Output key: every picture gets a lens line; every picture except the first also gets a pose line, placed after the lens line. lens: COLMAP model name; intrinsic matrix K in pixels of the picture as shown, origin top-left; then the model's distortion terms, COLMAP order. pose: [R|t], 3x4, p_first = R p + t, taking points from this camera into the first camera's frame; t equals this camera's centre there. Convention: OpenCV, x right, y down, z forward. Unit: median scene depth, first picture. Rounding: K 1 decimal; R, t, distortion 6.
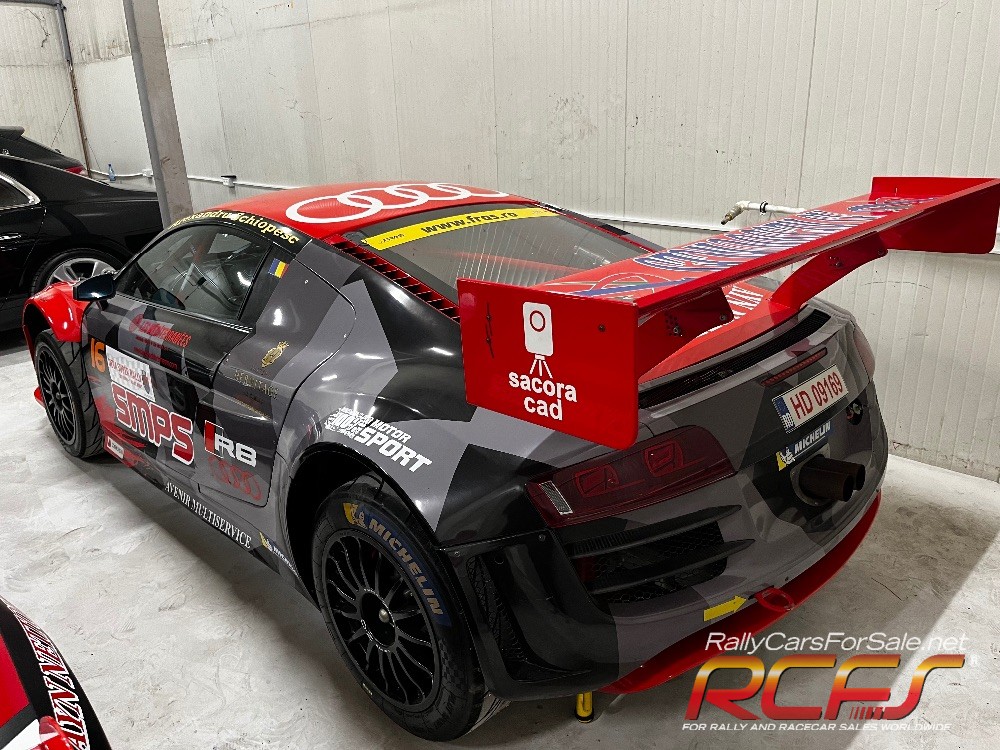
lens RADIAL K [[771.2, 0, 500.2], [0, 771.2, 377.8], [0, 0, 1]] dist [0.000943, -0.011604]
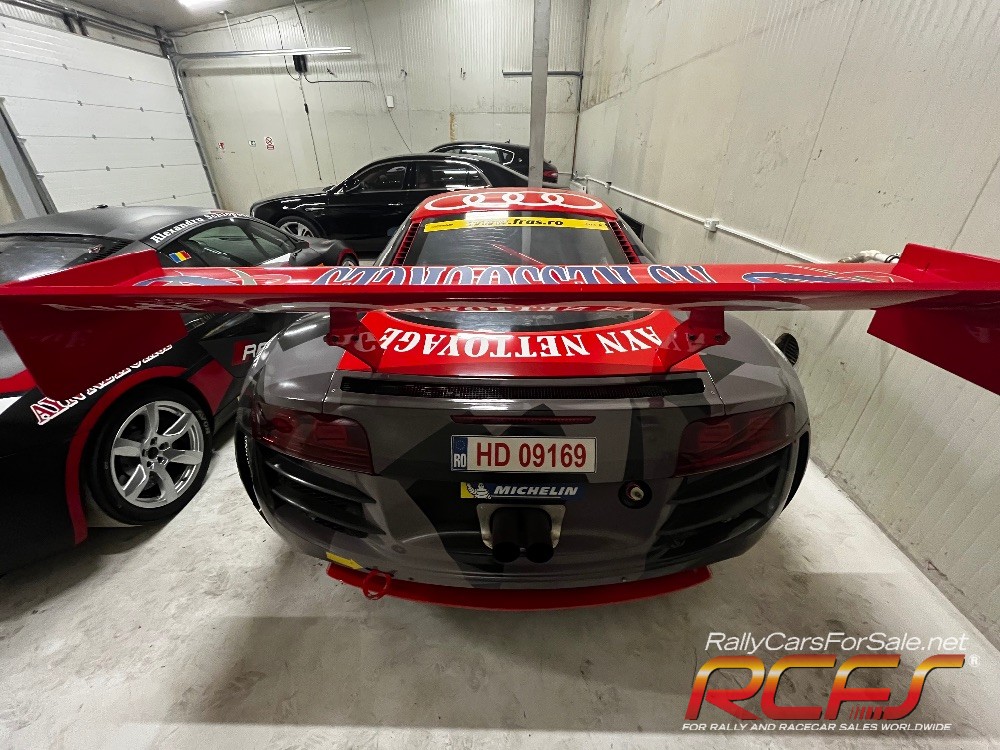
lens RADIAL K [[401.7, 0, 496.6], [0, 401.7, 375.4], [0, 0, 1]] dist [-0.000430, -0.000995]
pose [[0.692196, 0.380902, -0.613008, 0.533208], [-0.257881, 0.923846, 0.282852, -0.164018], [0.674064, -0.037706, 0.737710, 0.496359]]
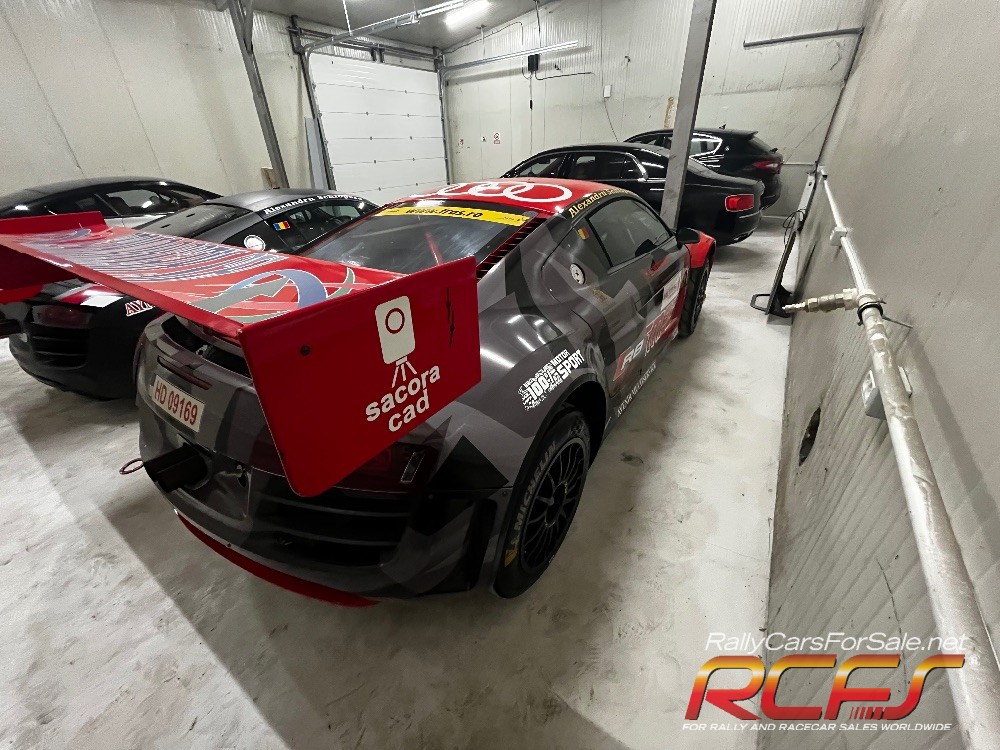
lens RADIAL K [[401.7, 0, 496.2], [0, 401.7, 375.3], [0, 0, 1]] dist [-0.000430, -0.000995]
pose [[0.188573, 0.509423, -0.839600, 0.796807], [-0.301261, 0.843725, 0.444263, -0.338614], [0.934709, 0.169163, 0.312573, 1.022620]]
